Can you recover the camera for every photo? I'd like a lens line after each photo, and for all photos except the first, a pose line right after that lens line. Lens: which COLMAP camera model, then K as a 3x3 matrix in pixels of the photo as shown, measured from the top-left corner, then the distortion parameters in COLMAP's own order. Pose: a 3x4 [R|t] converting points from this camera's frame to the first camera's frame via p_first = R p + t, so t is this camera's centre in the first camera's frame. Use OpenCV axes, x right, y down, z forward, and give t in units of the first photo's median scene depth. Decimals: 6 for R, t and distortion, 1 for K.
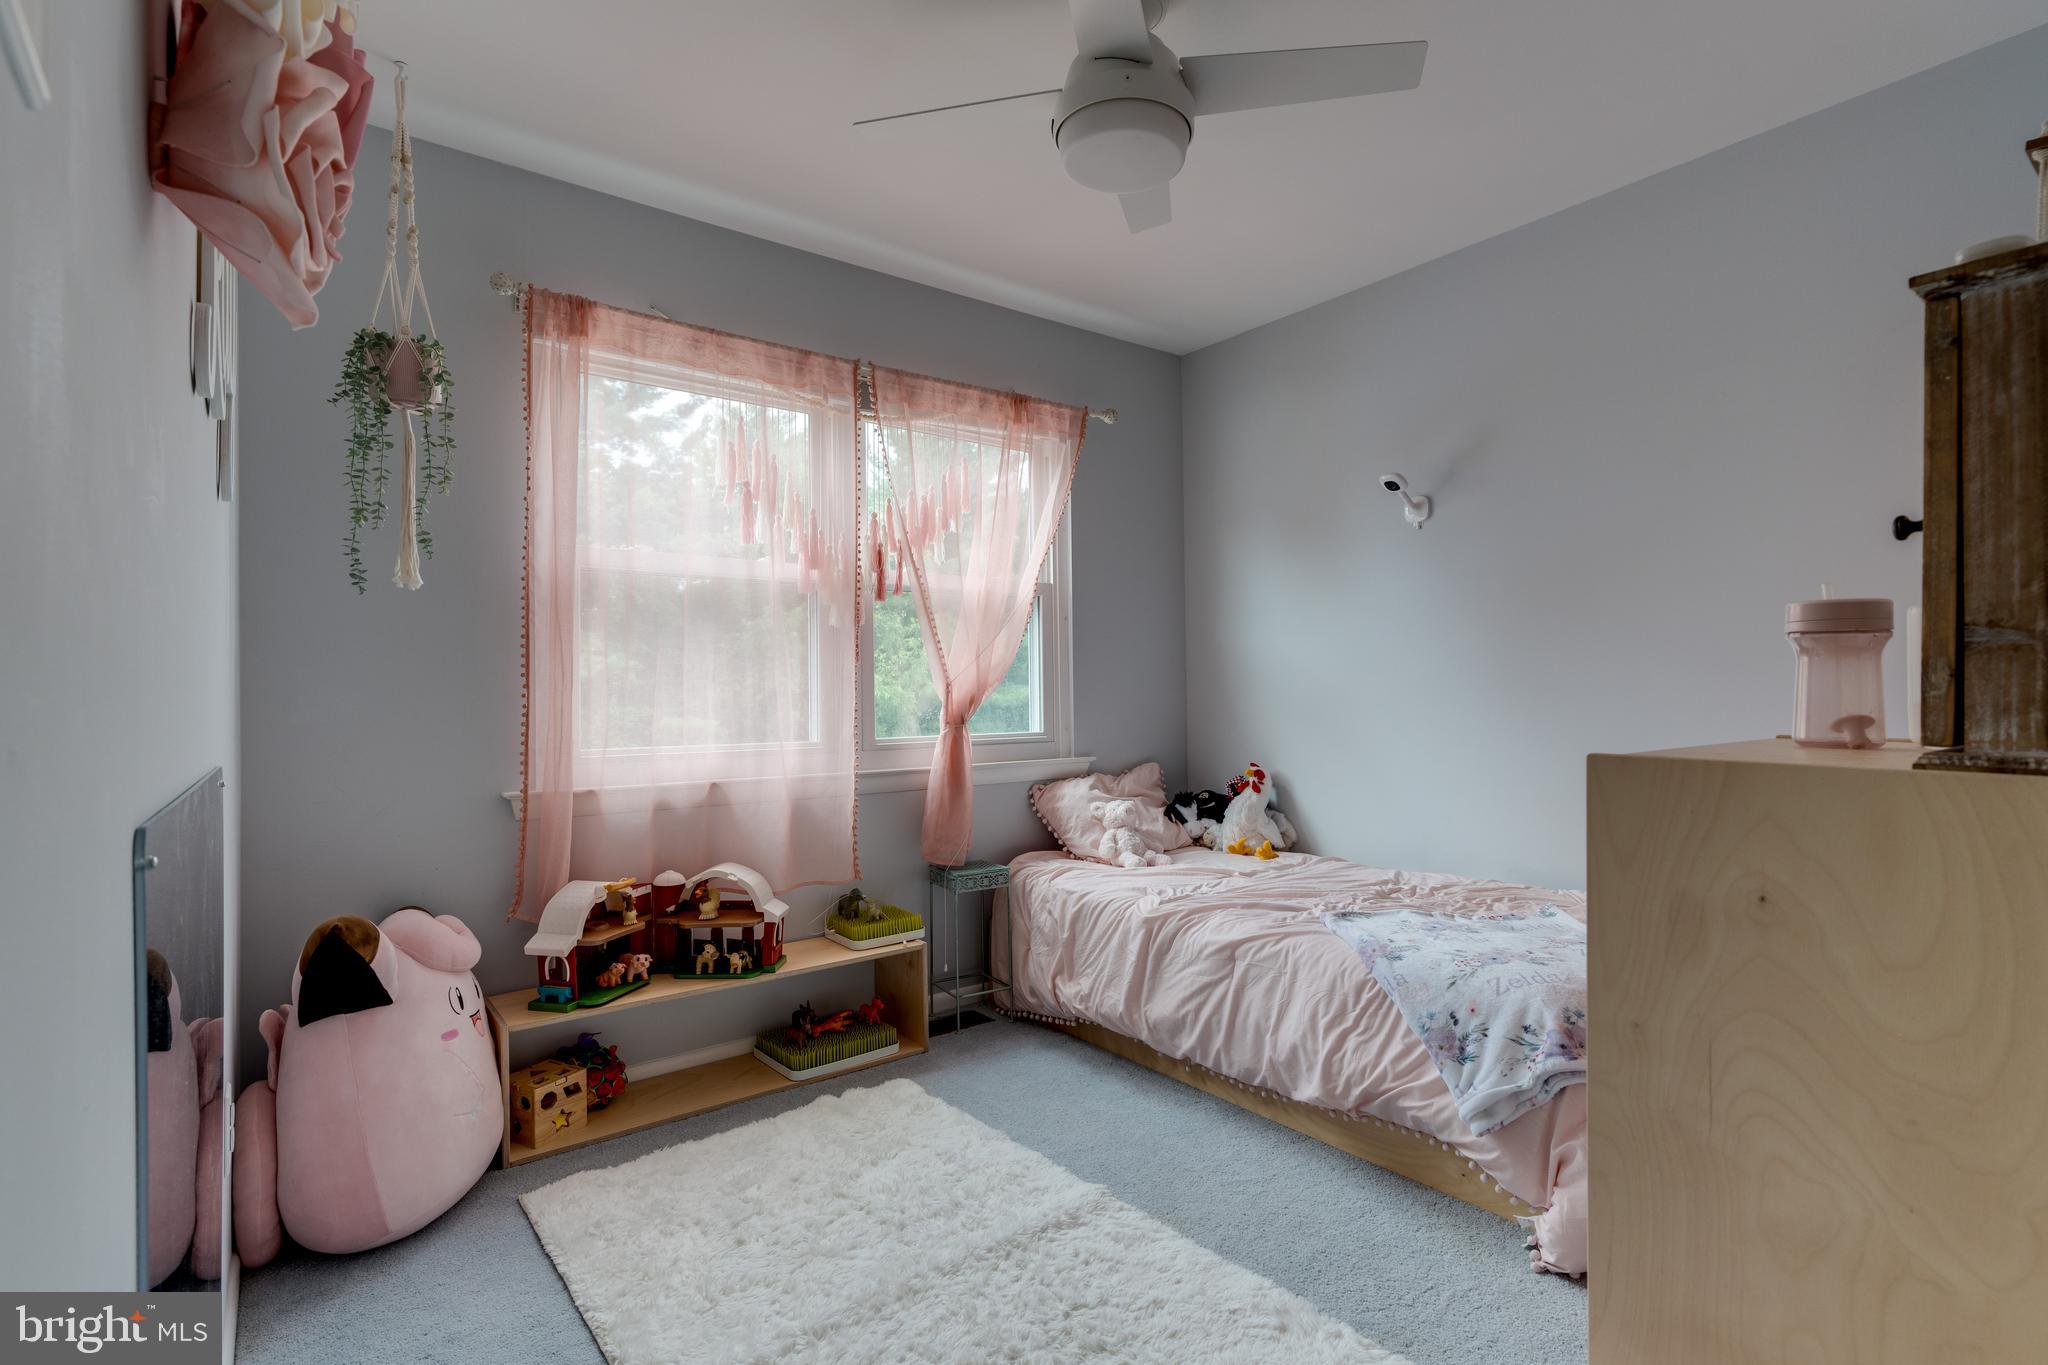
lens RADIAL K [[972.4, 0, 1024.0], [0, 972.4, 682.5], [0, 0, 1]] dist [-0.000485, -0.000020]
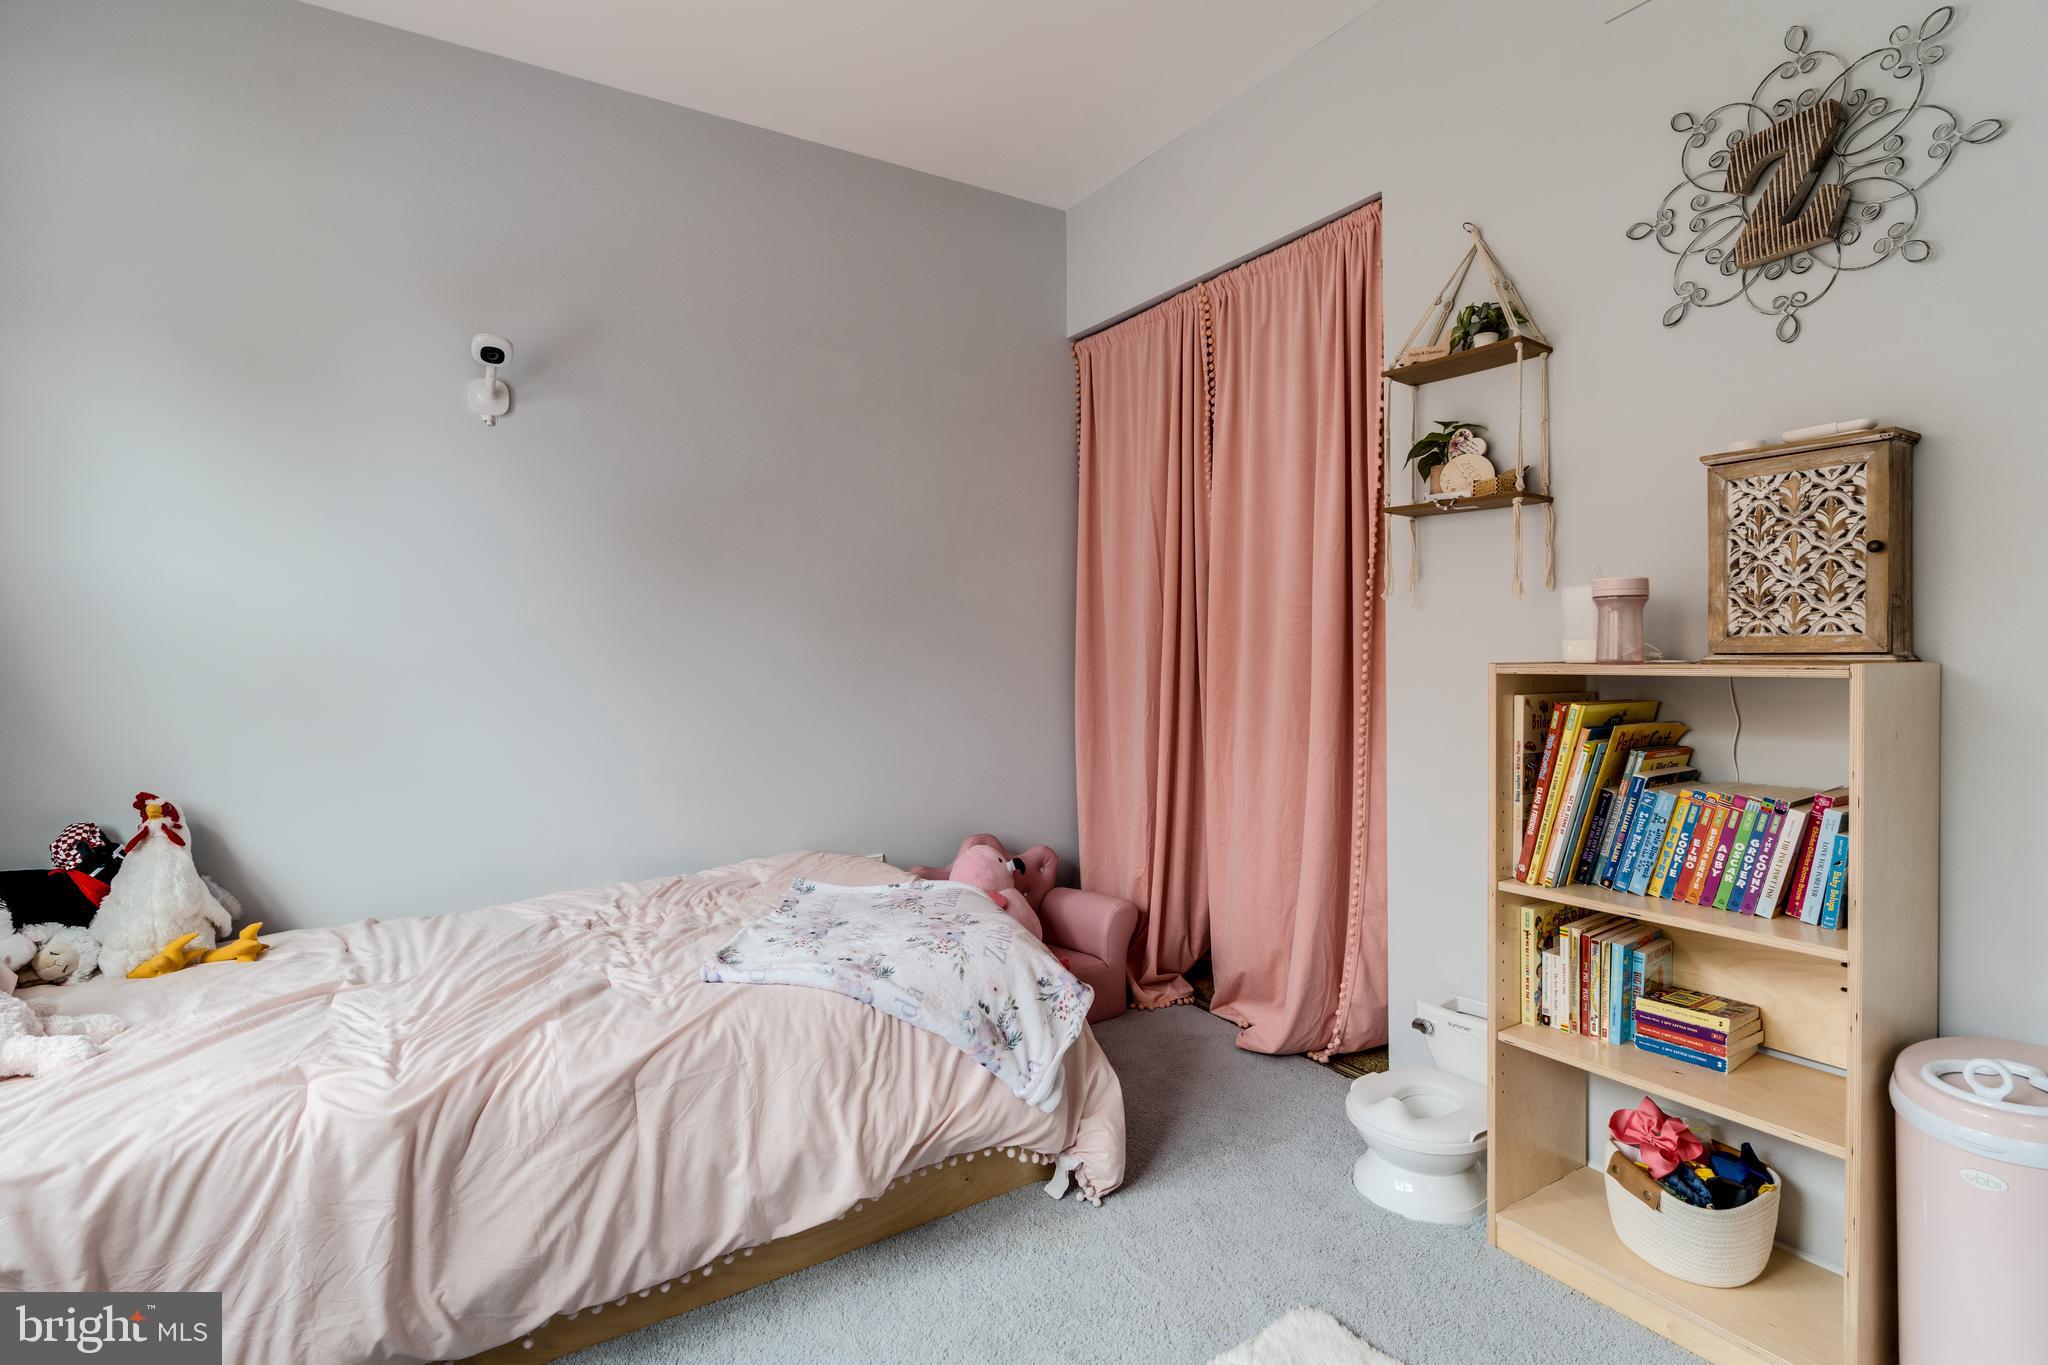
lens RADIAL K [[988.2, 0, 1026.5], [0, 988.2, 660.4], [0, 0, 1]] dist [0.002061, 0.000567]
pose [[0.074317, -0.008984, 0.997194, -0.382210], [0.001317, 0.999959, 0.008910, 0.012226], [-0.997234, 0.000651, 0.074326, 0.726726]]
